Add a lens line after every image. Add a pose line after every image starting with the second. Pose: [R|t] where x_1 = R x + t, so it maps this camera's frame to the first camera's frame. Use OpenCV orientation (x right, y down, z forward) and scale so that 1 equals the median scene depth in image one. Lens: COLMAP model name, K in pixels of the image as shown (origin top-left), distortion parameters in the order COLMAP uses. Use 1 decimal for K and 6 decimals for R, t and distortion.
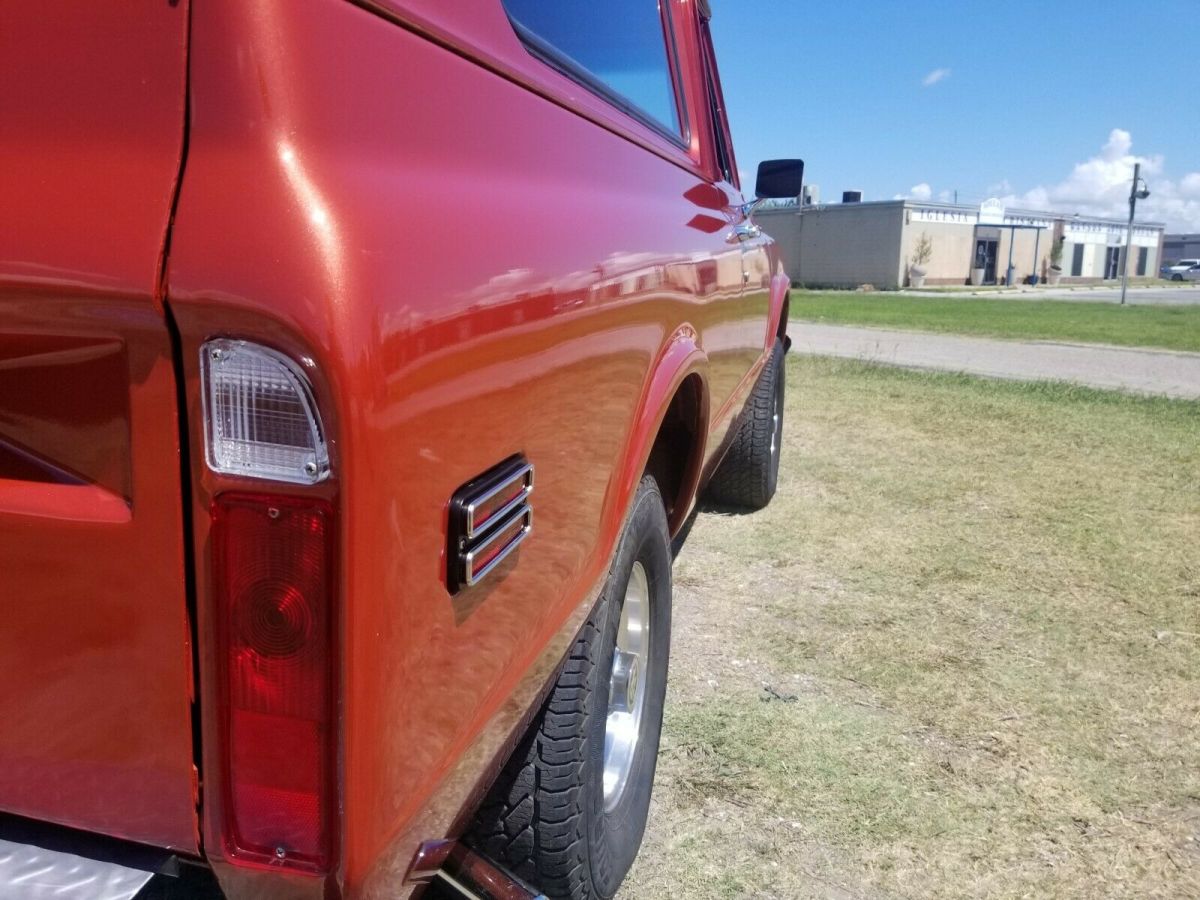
lens RADIAL K [[963.0, 0, 603.1], [0, 963.0, 428.6], [0, 0, 1]] dist [-0.033549, -0.011761]
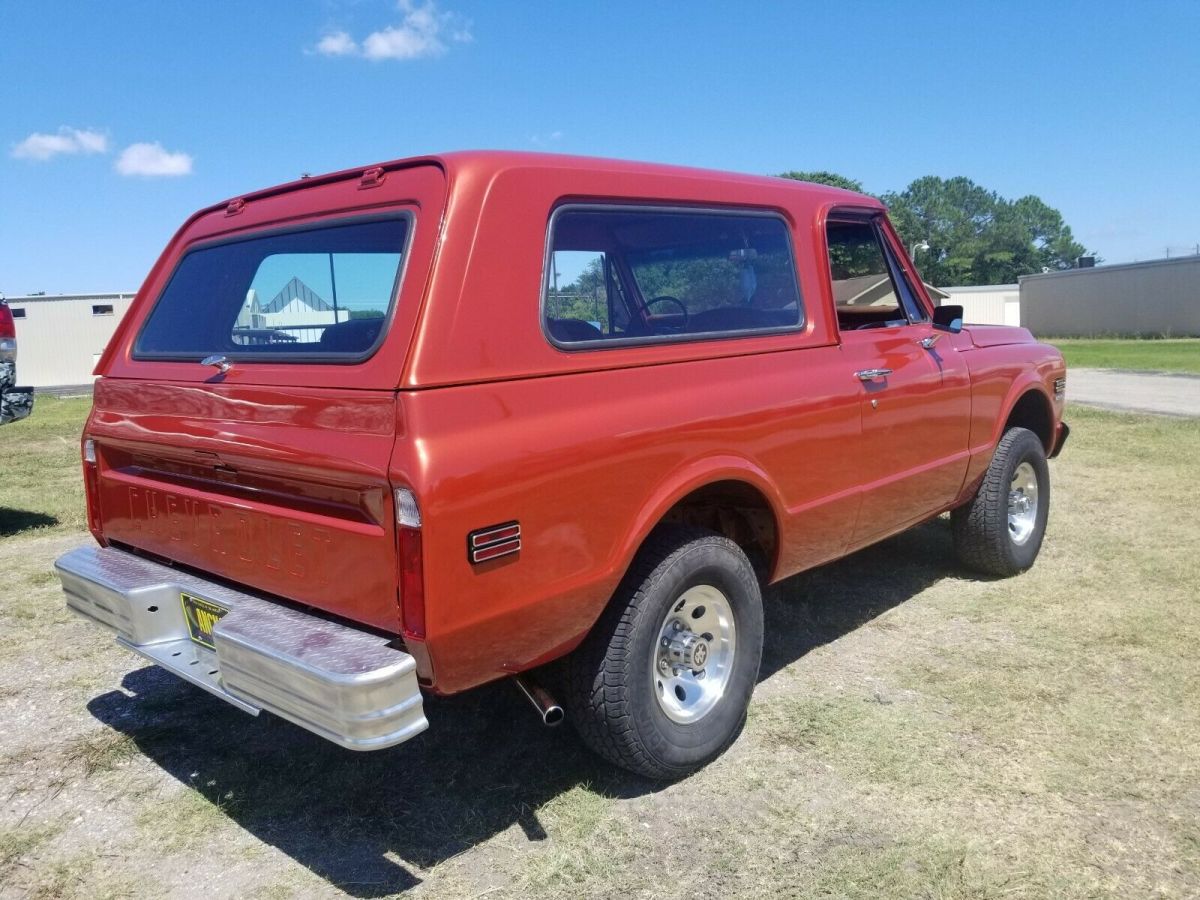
lens RADIAL K [[936.4, 0, 600.0], [0, 936.4, 450.0], [0, 0, 1]] dist [0.003276, -0.054961]
pose [[0.890435, -0.002124, -0.455106, 0.362228], [-0.020005, 0.998840, -0.043802, -0.017501], [0.454671, 0.048107, 0.889359, -0.353837]]
